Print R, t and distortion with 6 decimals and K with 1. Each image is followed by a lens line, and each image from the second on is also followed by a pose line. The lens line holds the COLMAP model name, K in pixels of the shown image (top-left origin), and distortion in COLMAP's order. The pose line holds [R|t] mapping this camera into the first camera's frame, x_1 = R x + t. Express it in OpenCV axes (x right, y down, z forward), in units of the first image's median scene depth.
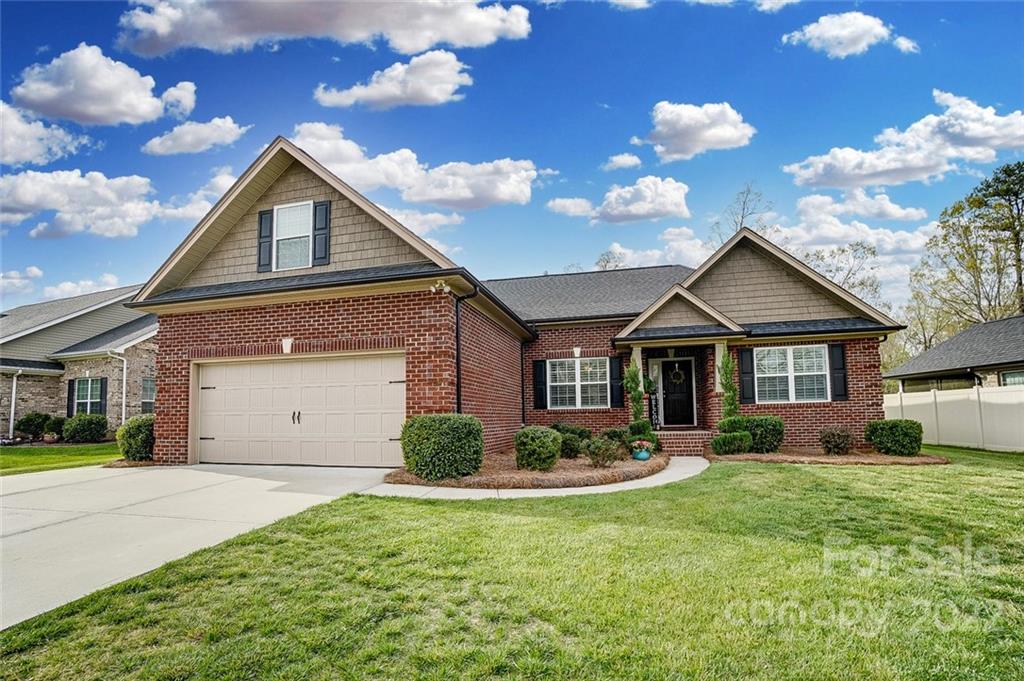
lens RADIAL K [[453.4, 0, 508.5], [0, 453.4, 344.8], [0, 0, 1]] dist [-0.060319, 0.018582]
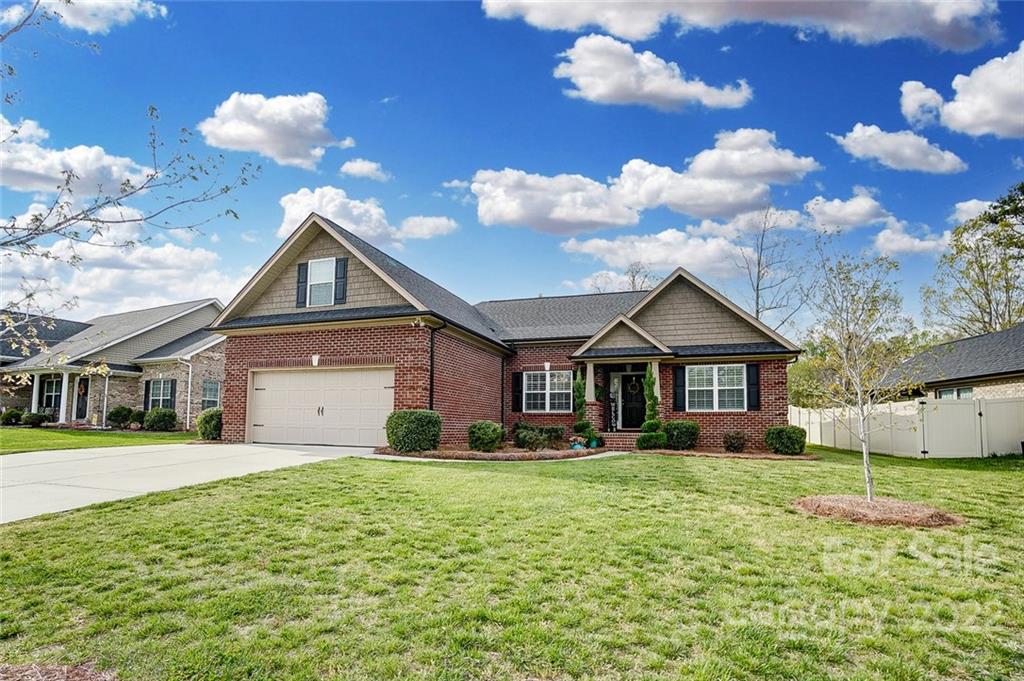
lens RADIAL K [[454.3, 0, 508.7], [0, 454.3, 343.3], [0, 0, 1]] dist [-0.055971, 0.019838]
pose [[0.997397, 0.013285, -0.070878, 0.156070], [-0.014733, 0.999692, -0.019950, -0.023418], [0.070591, 0.020942, 0.997286, -0.274679]]
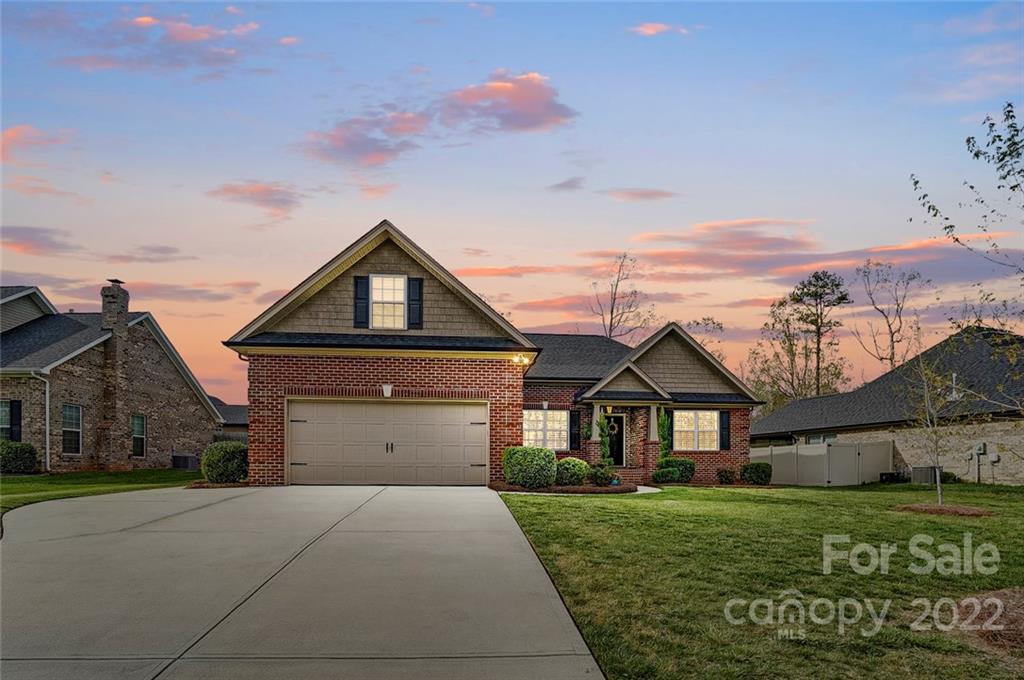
lens RADIAL K [[504.5, 0, 511.8], [0, 504.5, 402.3], [0, 0, 1]] dist [-0.057506, 0.000322]
pose [[0.945492, 0.060269, 0.320019, -0.436147], [-0.069518, 0.997426, 0.017544, -0.010603], [-0.318138, -0.038834, 0.947249, -0.324465]]
